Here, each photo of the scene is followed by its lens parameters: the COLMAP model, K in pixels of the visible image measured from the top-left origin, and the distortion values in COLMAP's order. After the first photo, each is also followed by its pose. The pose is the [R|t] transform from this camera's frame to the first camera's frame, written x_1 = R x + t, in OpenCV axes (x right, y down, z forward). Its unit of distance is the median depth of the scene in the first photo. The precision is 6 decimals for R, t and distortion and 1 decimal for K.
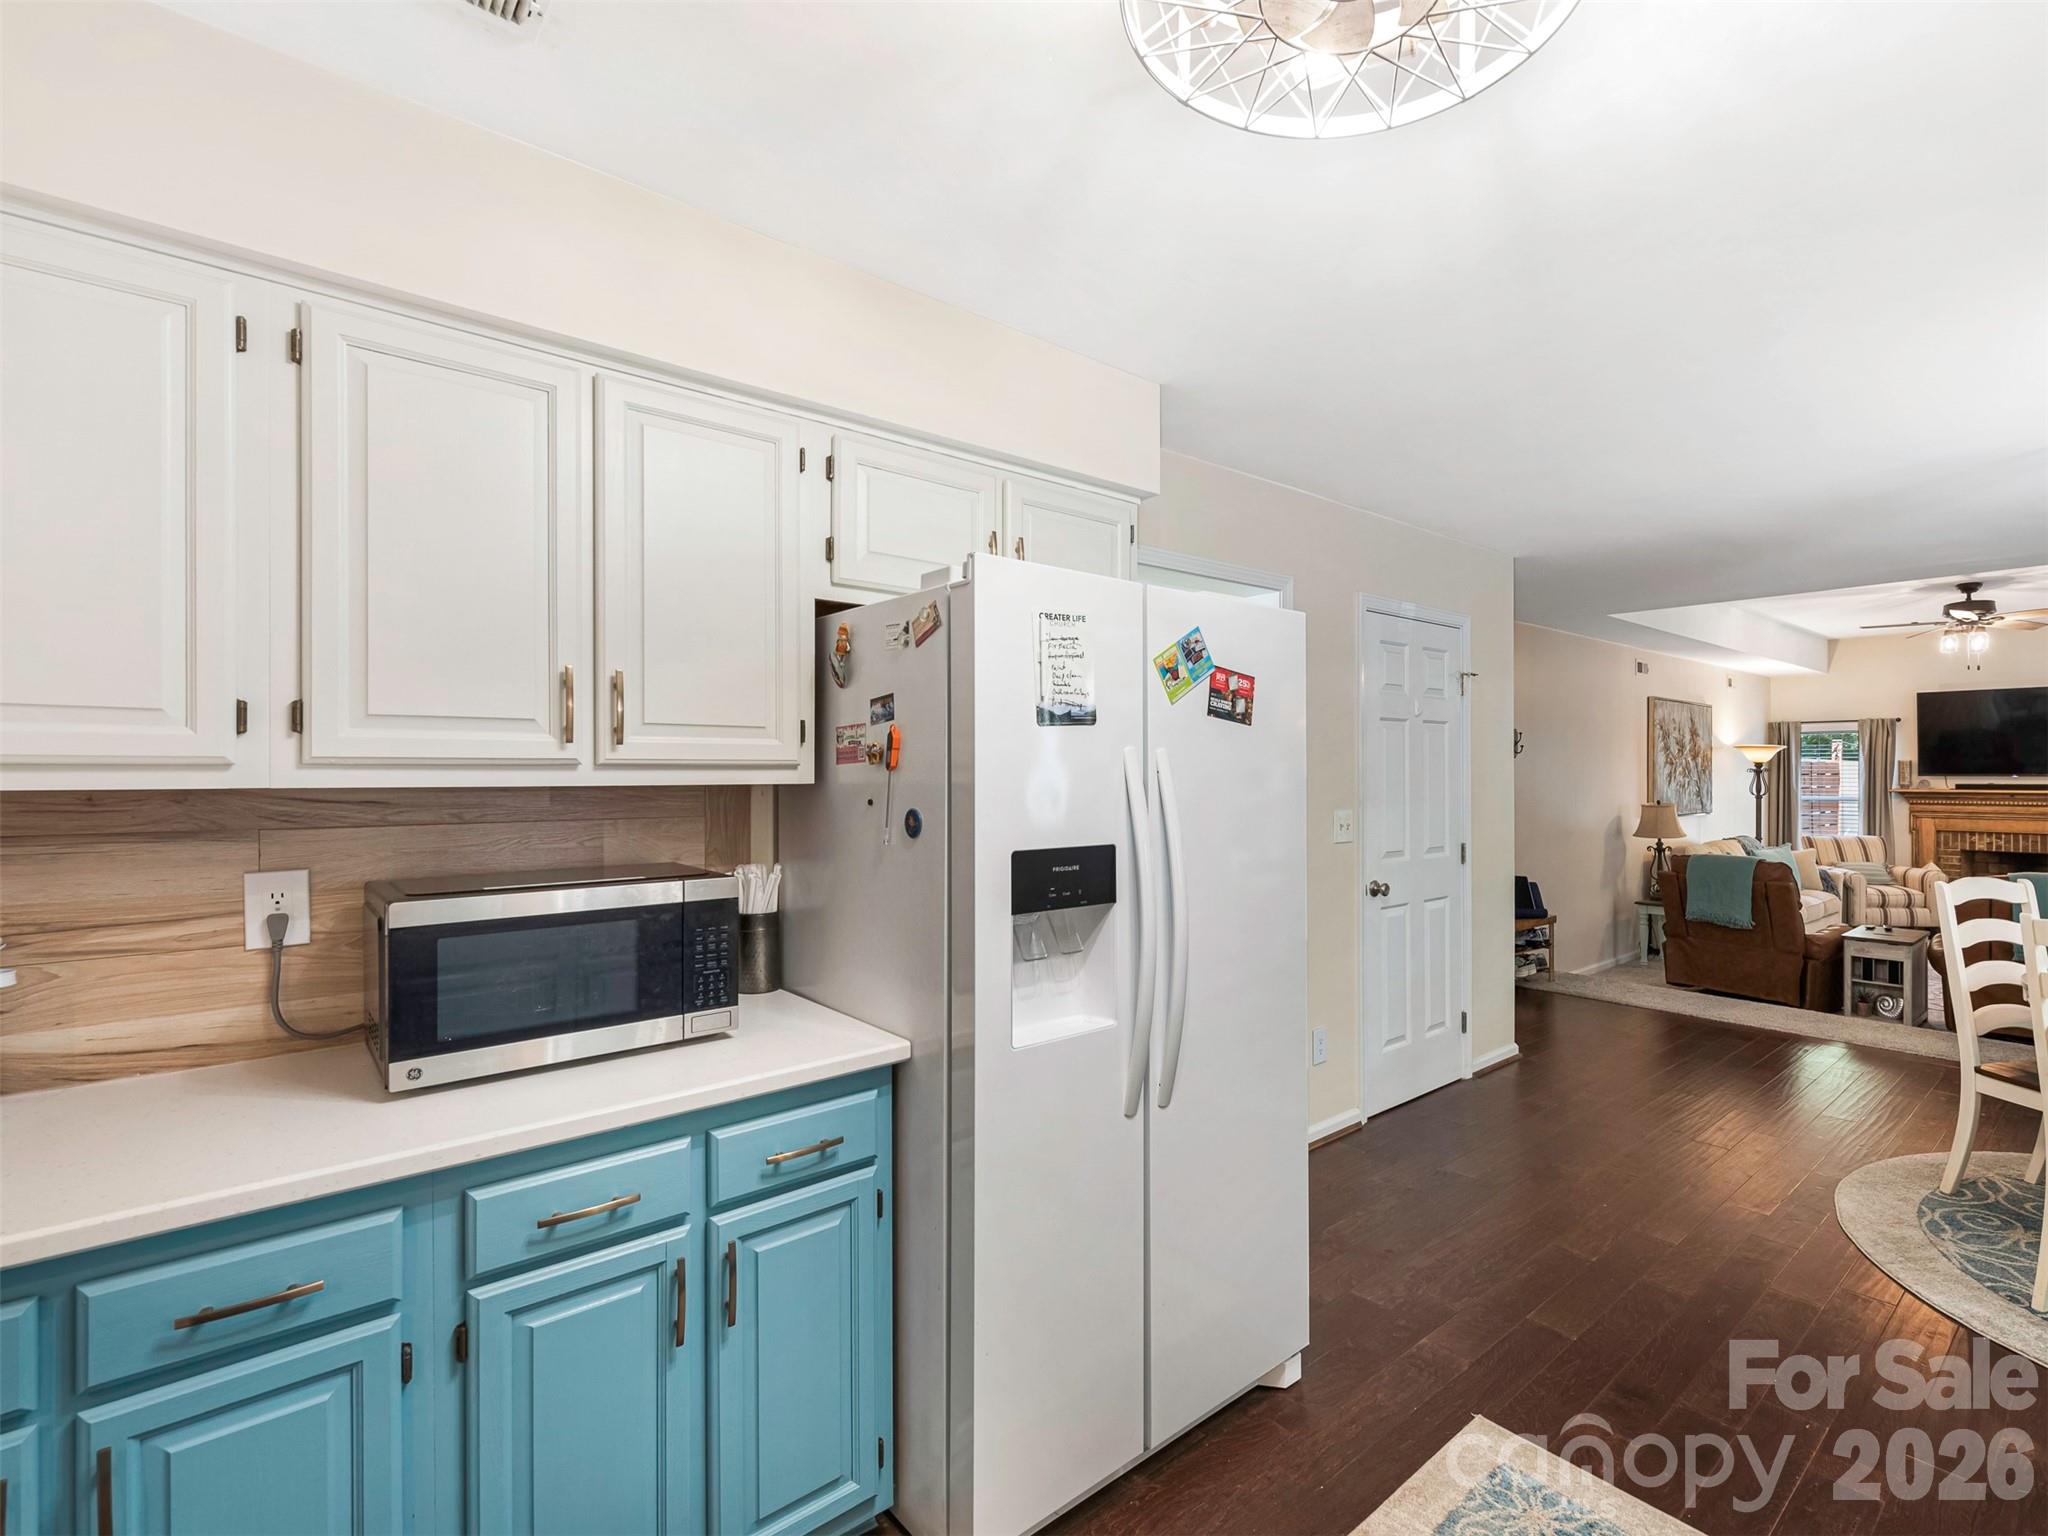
lens RADIAL K [[982.1, 0, 1138.8], [0, 982.1, 780.1], [0, 0, 1]] dist [0.011606, -0.000827]
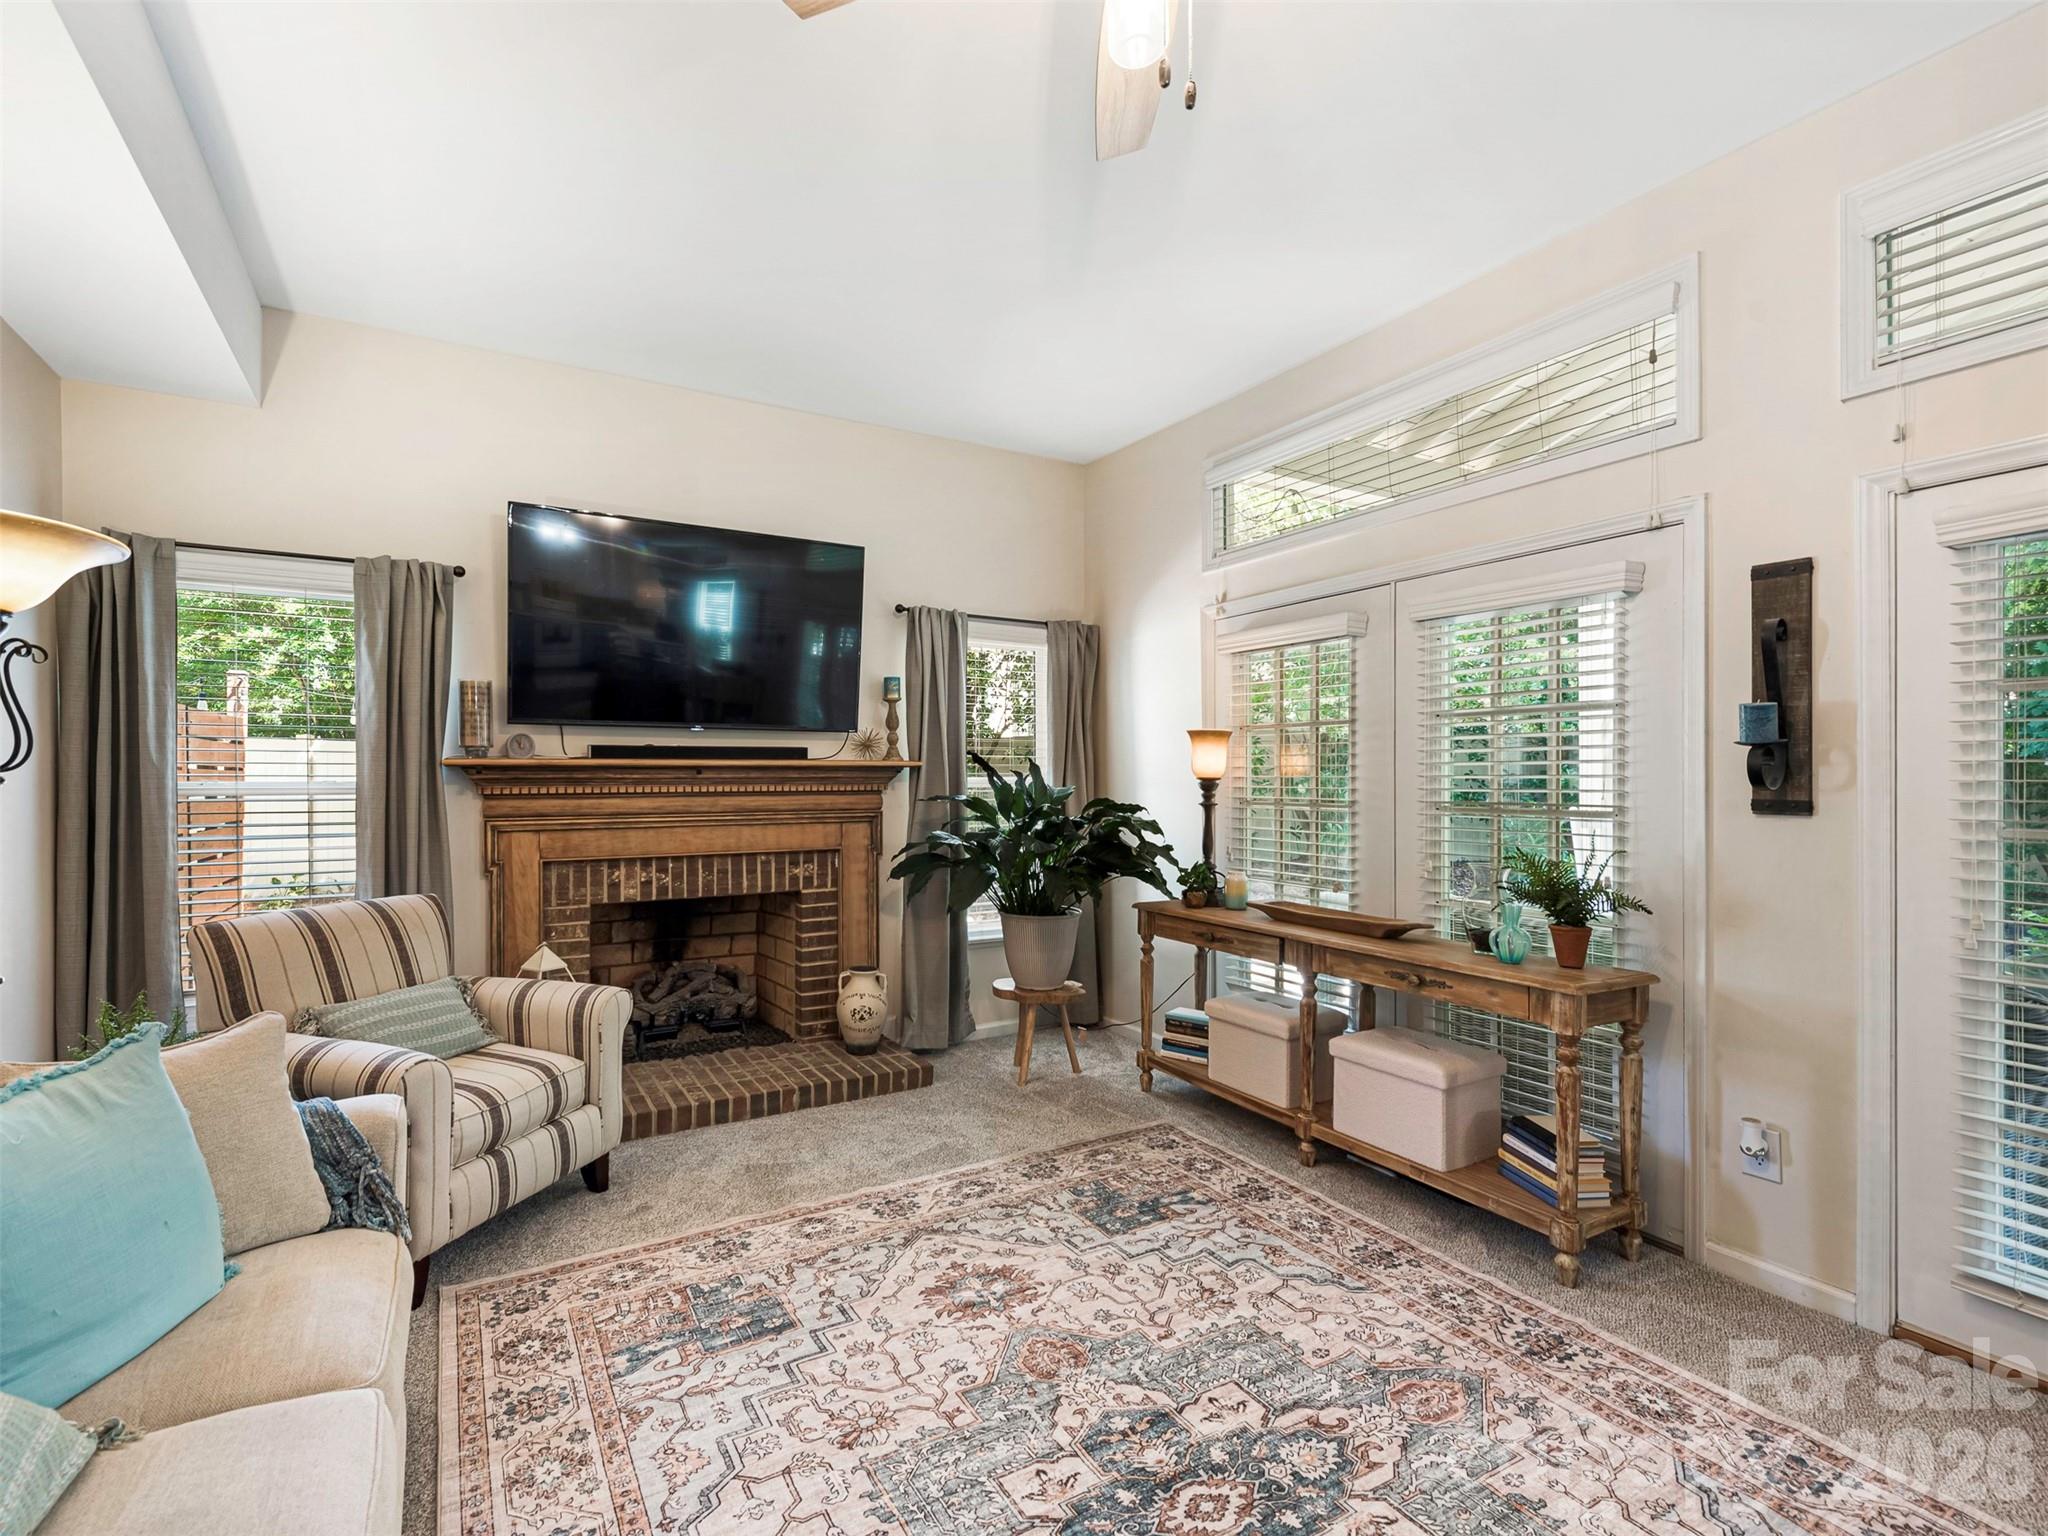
lens RADIAL K [[927.7, 0, 953.9], [0, 927.7, 775.8], [0, 0, 1]] dist [0.013125, -0.005278]
pose [[0.256979, 0.002202, 0.966415, 2.251409], [0.010106, 0.999937, -0.004965, 0.090654], [-0.966364, 0.011043, 0.256940, 3.439659]]
